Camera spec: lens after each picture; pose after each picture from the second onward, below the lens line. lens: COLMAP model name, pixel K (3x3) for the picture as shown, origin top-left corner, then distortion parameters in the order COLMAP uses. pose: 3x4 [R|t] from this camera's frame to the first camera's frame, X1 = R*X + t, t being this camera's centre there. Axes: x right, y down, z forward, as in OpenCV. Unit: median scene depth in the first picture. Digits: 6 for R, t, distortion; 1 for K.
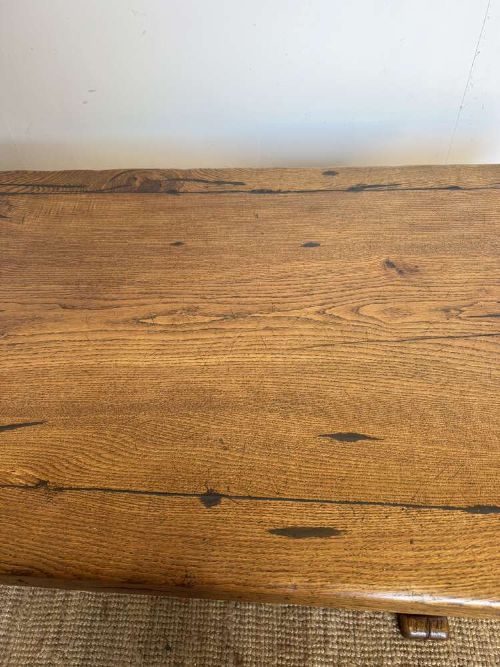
lens RADIAL K [[471.8, 0, 251.1], [0, 471.8, 335.1], [0, 0, 1]] dist [0.031390, -0.040319]
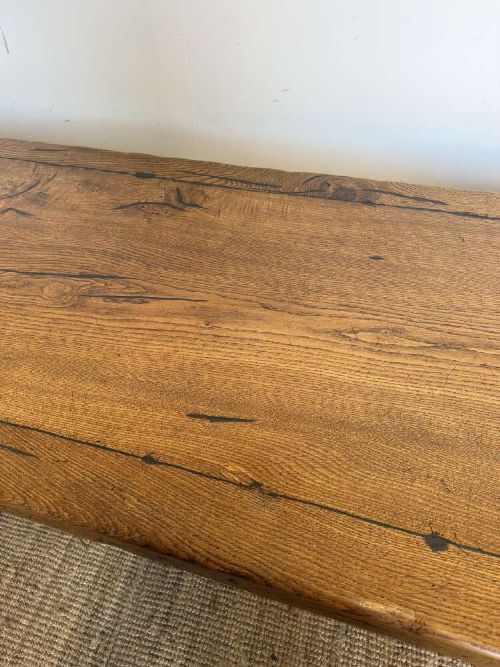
lens RADIAL K [[471.8, 0, 248.0], [0, 471.8, 338.2], [0, 0, 1]] dist [0.031390, -0.040319]
pose [[0.974962, 0.170299, -0.142993, -0.231284], [-0.170057, 0.985335, 0.014004, -0.001249], [0.143281, 0.010664, 0.989625, 0.007749]]
